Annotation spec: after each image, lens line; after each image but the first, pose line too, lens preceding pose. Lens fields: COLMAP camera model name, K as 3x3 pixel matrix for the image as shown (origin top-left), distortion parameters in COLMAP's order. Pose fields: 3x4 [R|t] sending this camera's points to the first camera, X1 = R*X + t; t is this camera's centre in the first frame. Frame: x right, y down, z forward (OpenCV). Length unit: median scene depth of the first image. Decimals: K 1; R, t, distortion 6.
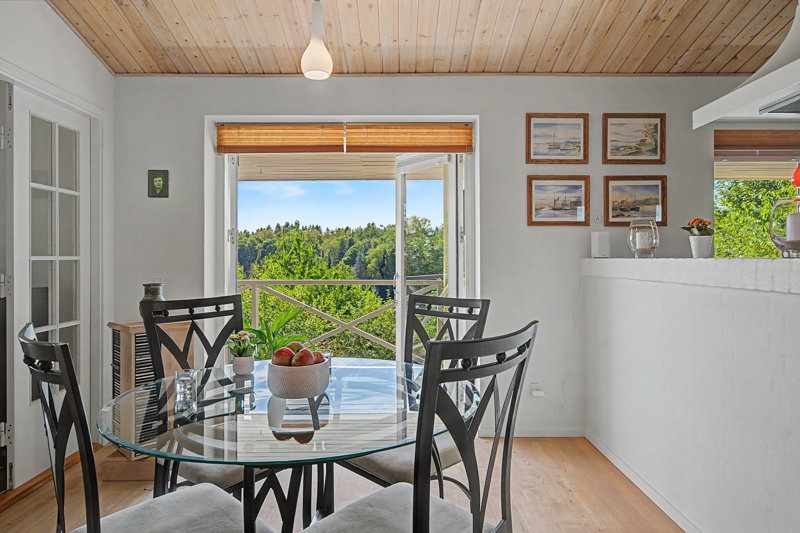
lens RADIAL K [[478.7, 0, 400.0], [0, 478.7, 266.5], [0, 0, 1]] dist [0.001337, 0.000511]
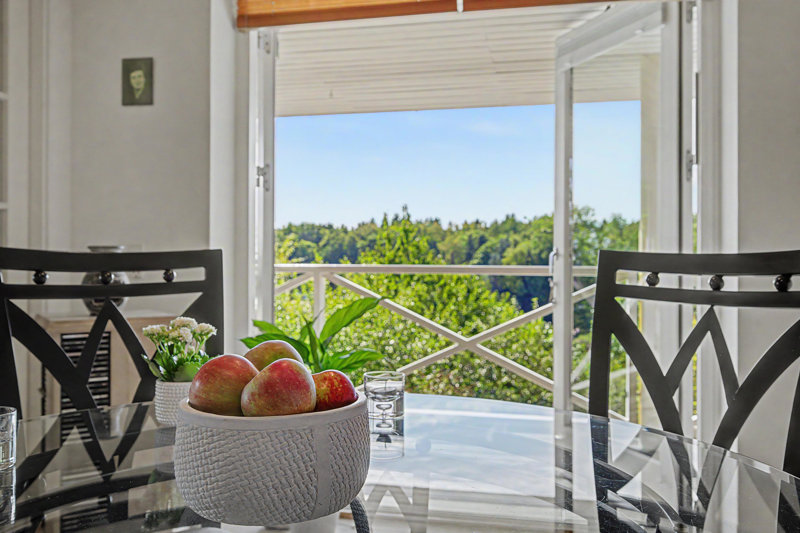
lens RADIAL K [[656.6, 0, 400.0], [0, 656.6, 266.5], [0, 0, 1]] dist [-0.005378, -0.001504]
pose [[0.974519, 0.001850, -0.224299, -0.014457], [-0.004181, 0.999942, -0.009918, 0.051901], [0.224268, 0.010603, 0.974470, 0.269802]]
